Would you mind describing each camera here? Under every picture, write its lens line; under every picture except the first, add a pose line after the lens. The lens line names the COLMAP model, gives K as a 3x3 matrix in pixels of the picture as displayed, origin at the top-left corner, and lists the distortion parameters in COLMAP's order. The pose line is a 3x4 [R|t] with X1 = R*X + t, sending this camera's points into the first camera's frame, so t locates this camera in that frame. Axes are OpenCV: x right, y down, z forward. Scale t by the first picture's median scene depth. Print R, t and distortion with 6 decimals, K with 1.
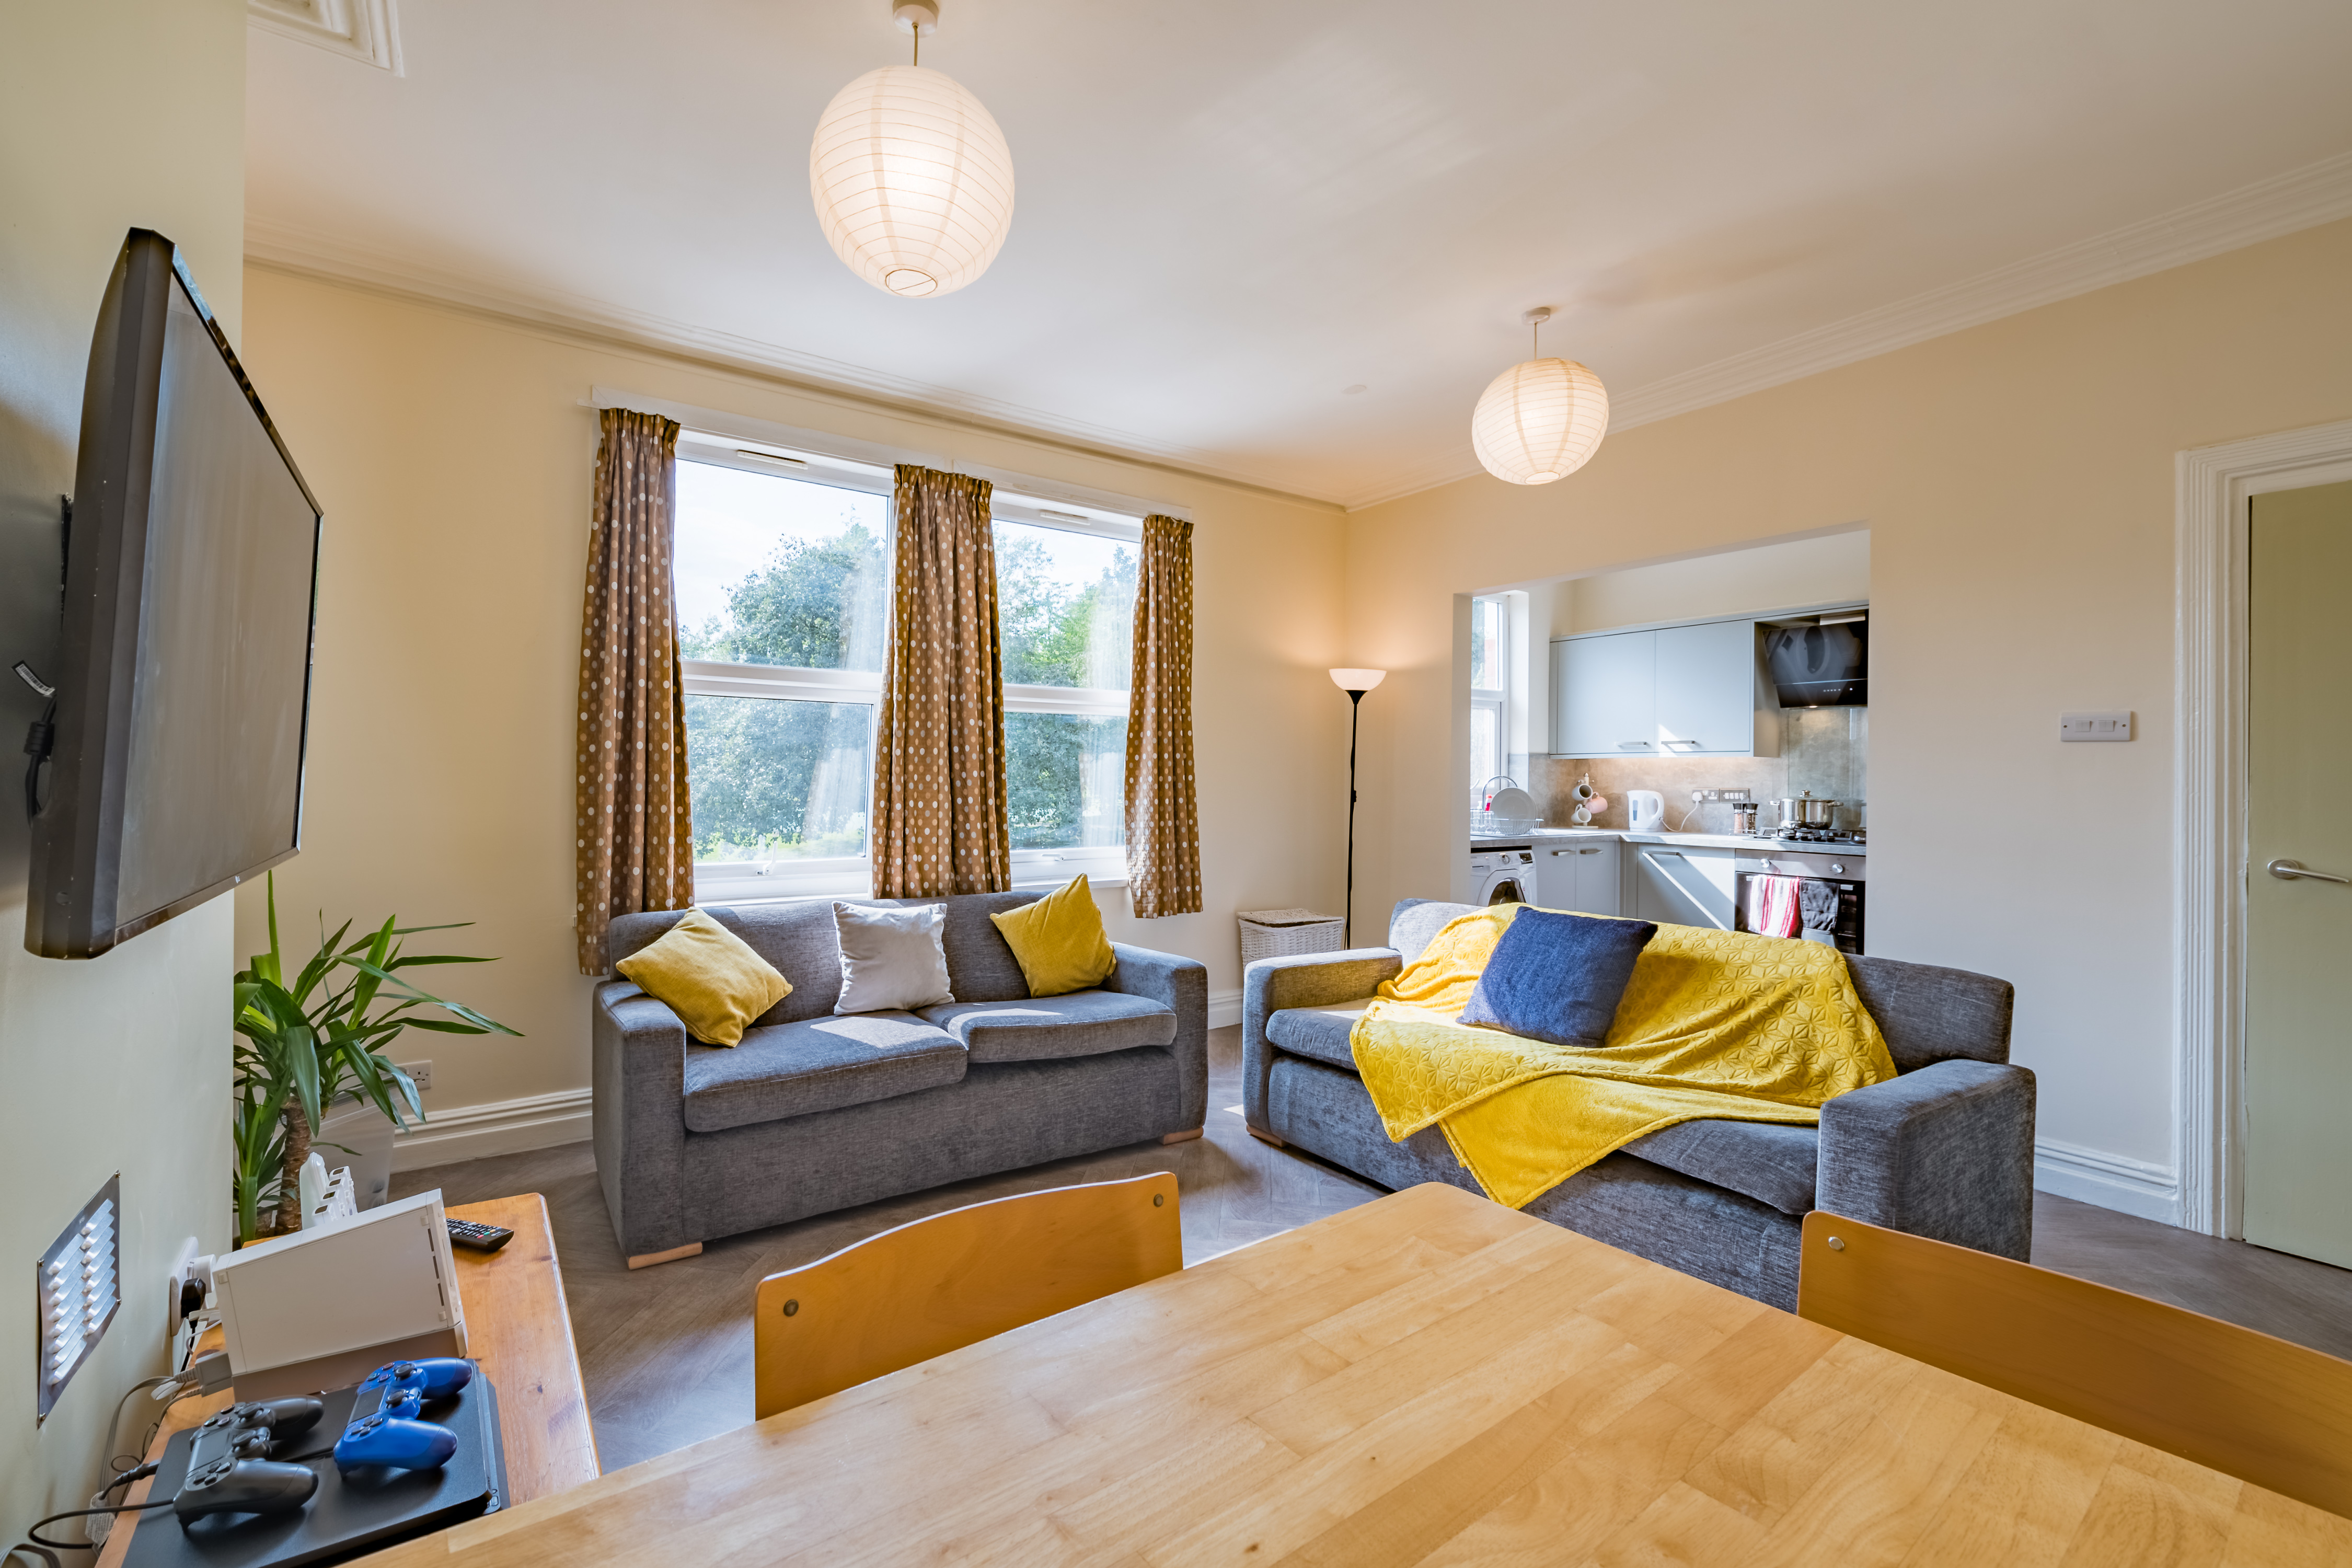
lens RADIAL K [[950.8, 0, 1111.7], [0, 950.8, 770.6], [0, 0, 1]] dist [-0.000454, -0.000186]
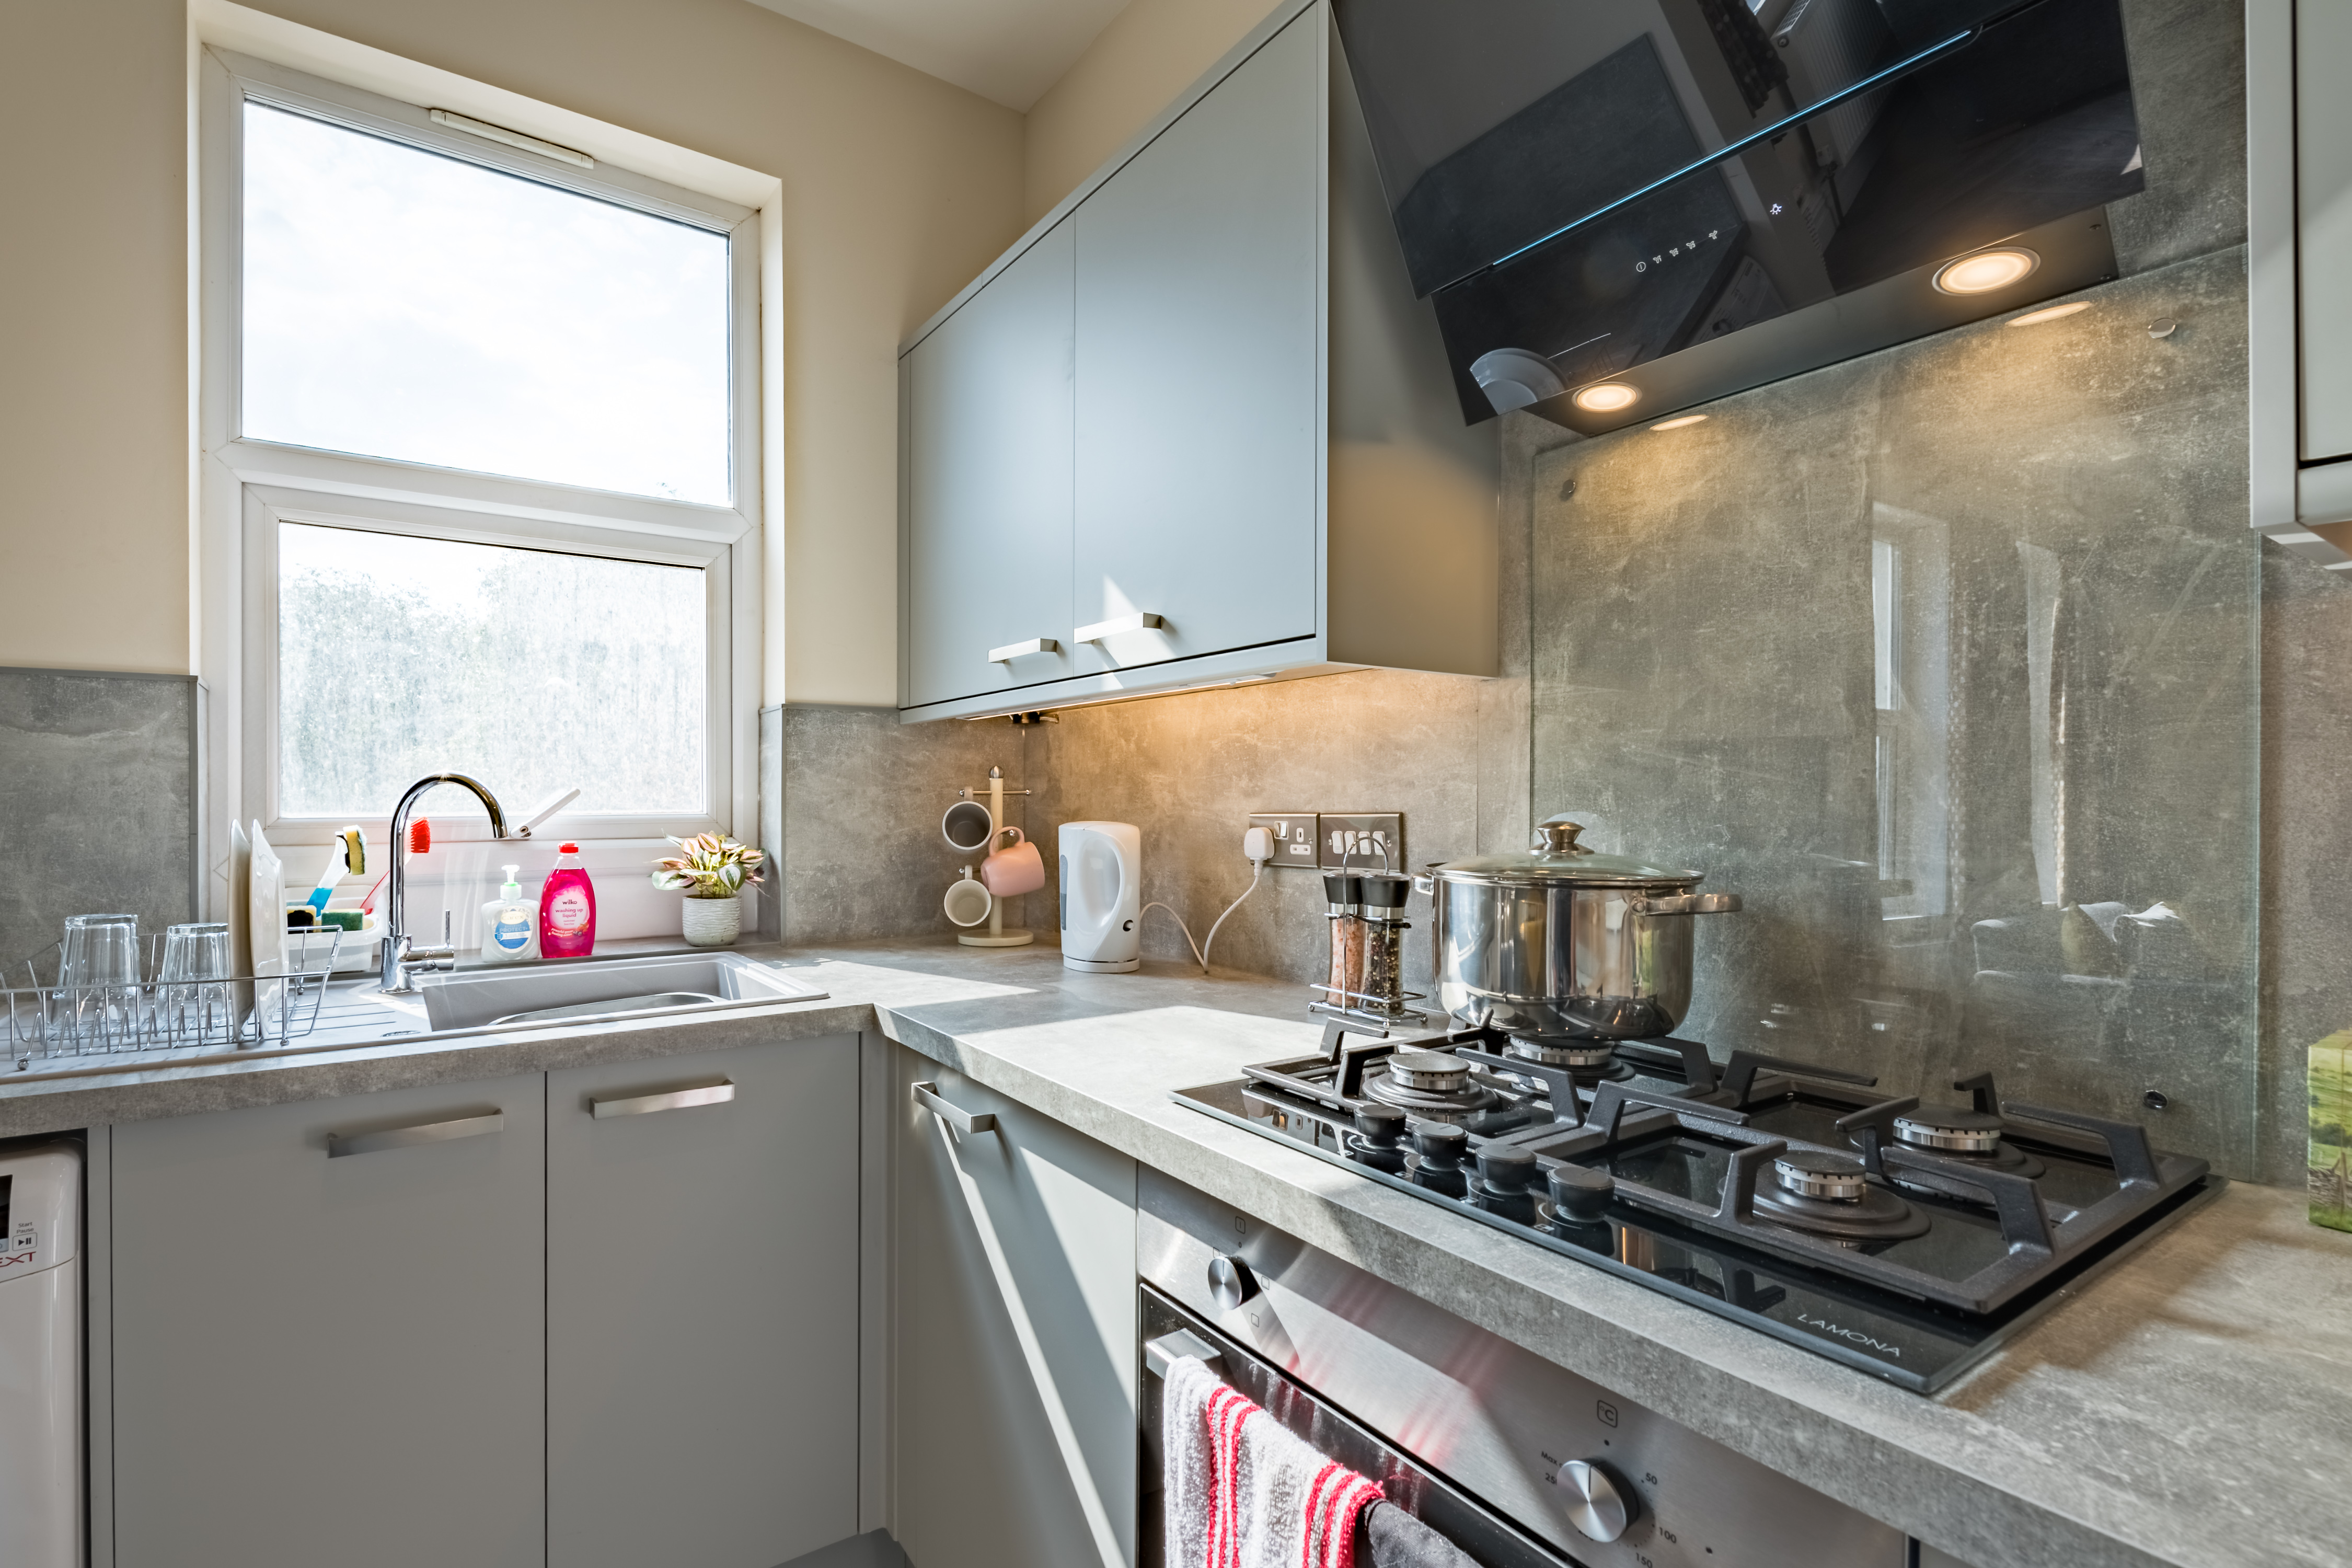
lens RADIAL K [[1060.8, 0, 1038.7], [0, 1060.8, 803.1], [0, 0, 1]] dist [-0.000299, -0.000313]
pose [[0.998382, -0.014023, -0.055103, 0.642829], [0.014760, 0.999807, 0.012979, 0.012532], [0.054910, -0.013771, 0.998396, 0.787191]]
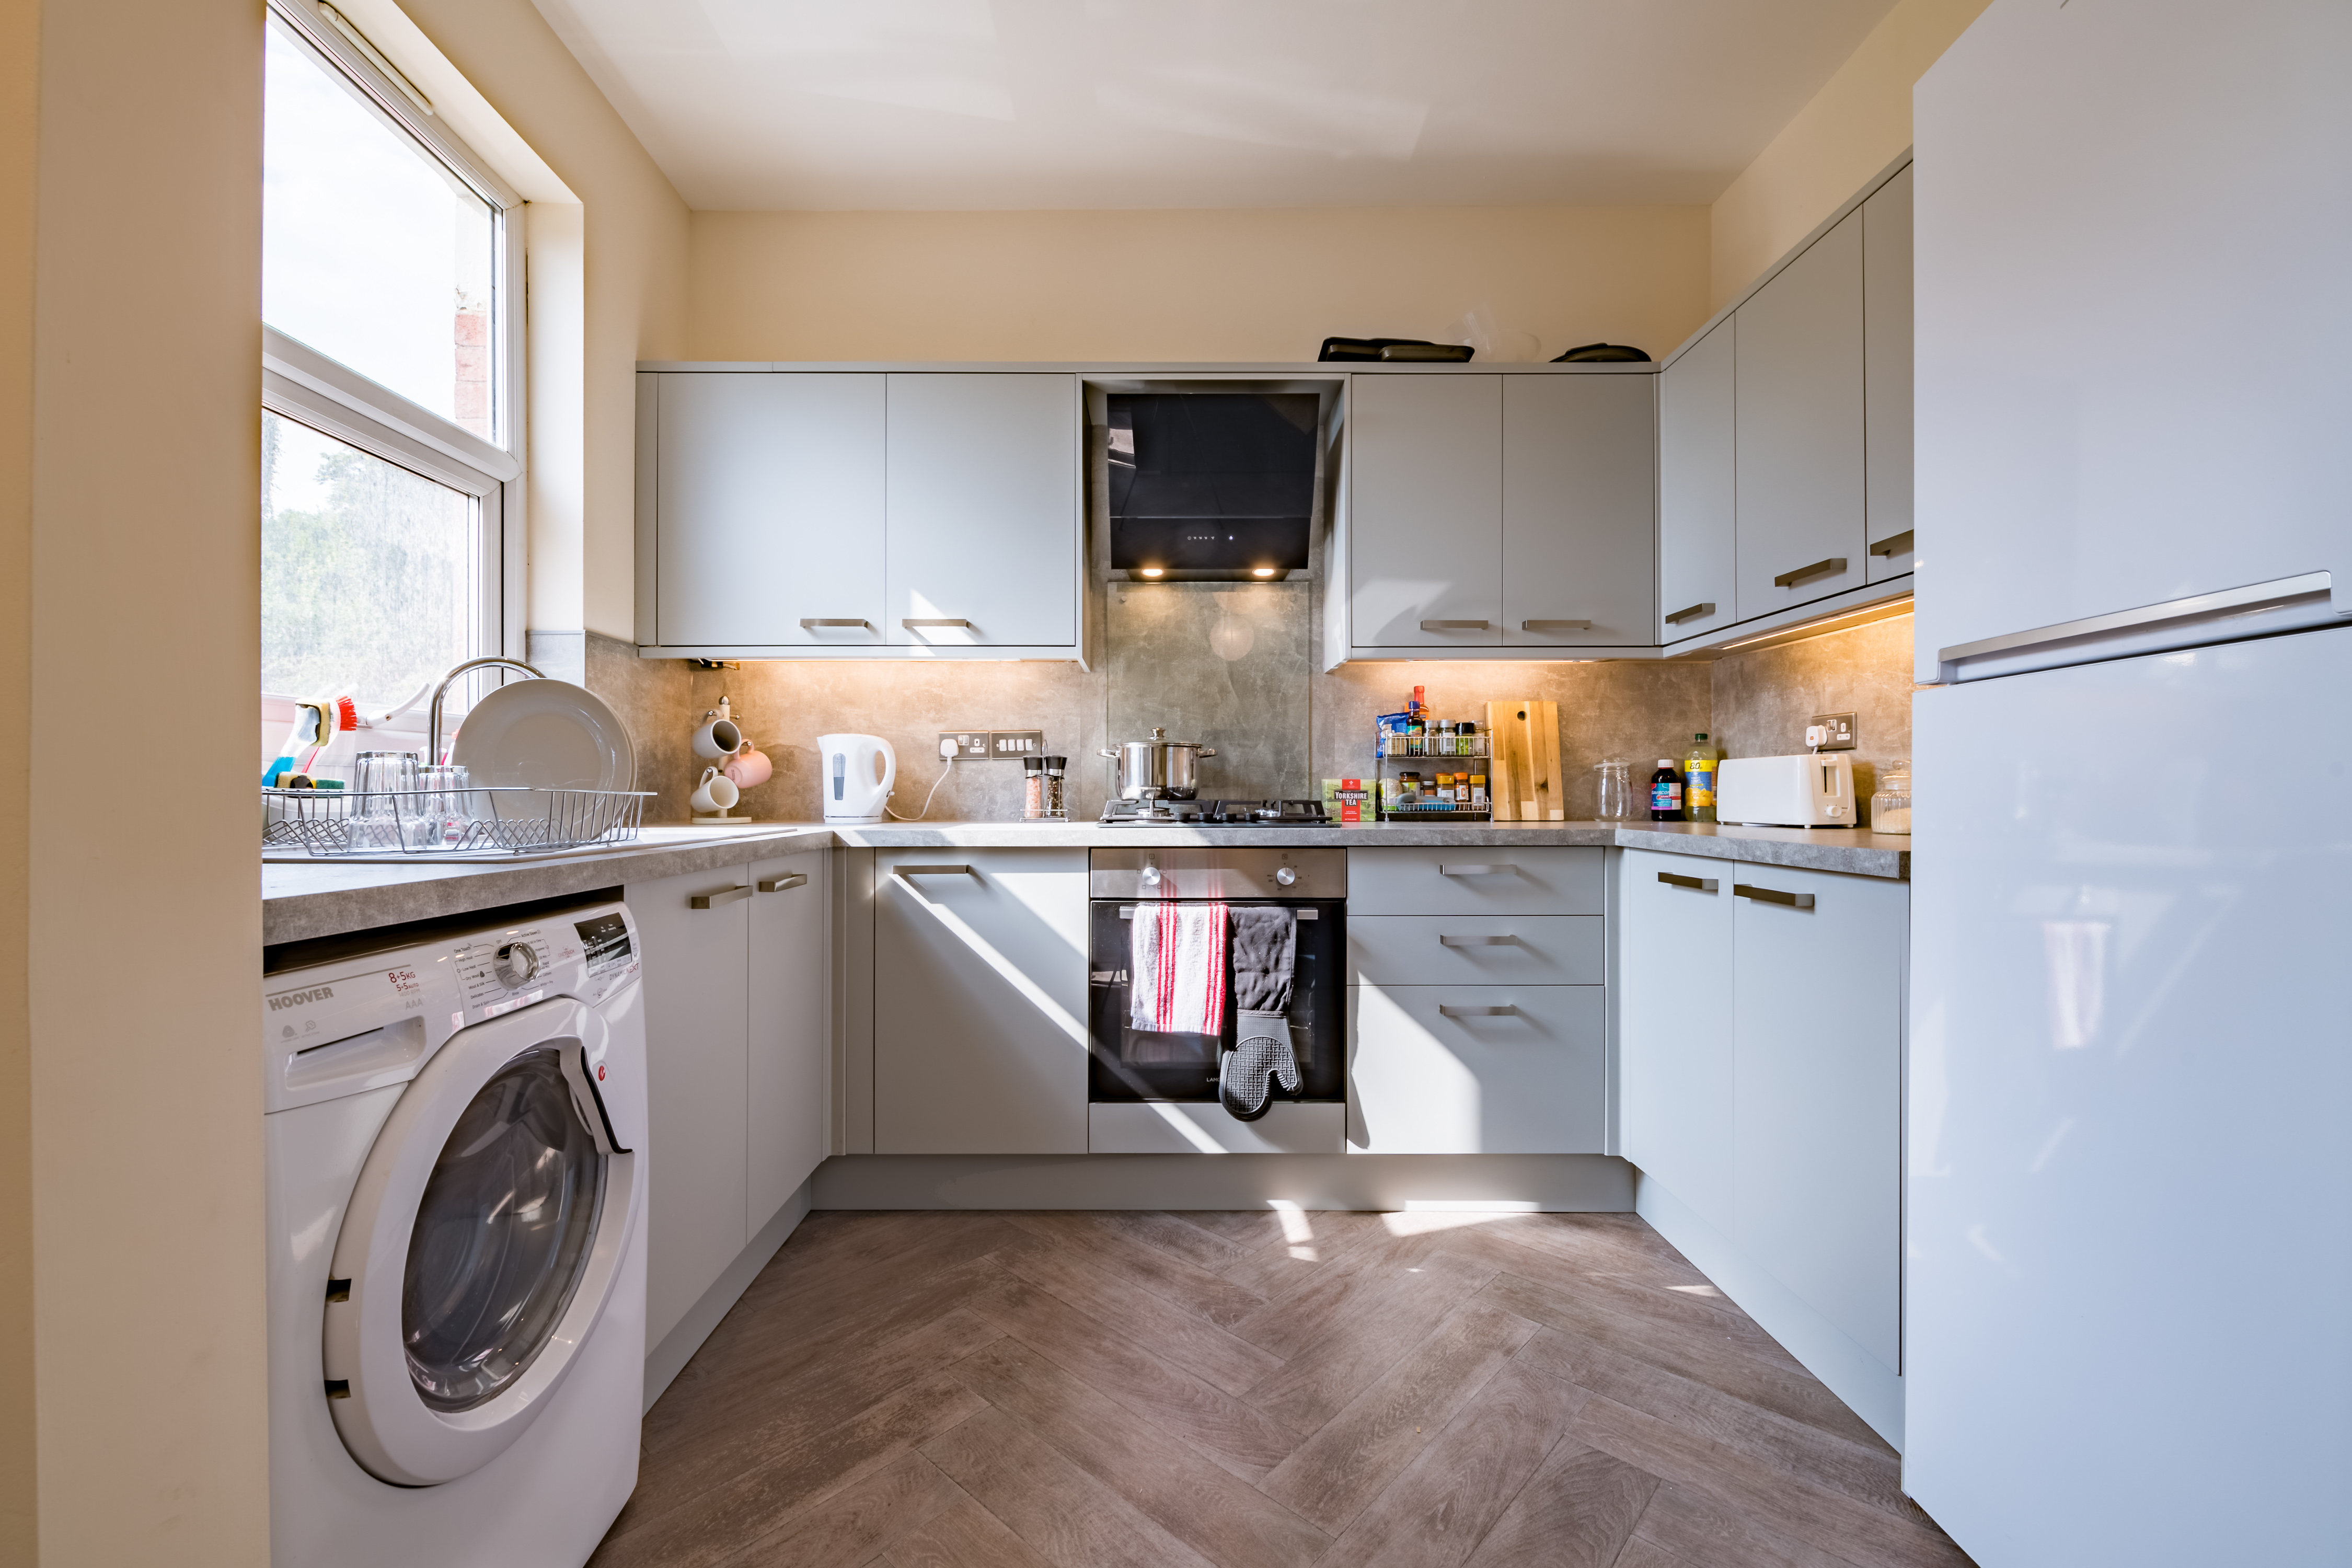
lens RADIAL K [[957.4, 0, 1155.9], [0, 957.4, 793.1], [0, 0, 1]] dist [-0.000322, -0.000077]
pose [[0.563932, -0.015139, 0.825683, 0.298194], [0.000794, 0.999841, 0.017790, 0.047475], [-0.825821, -0.009376, 0.563854, 0.709690]]
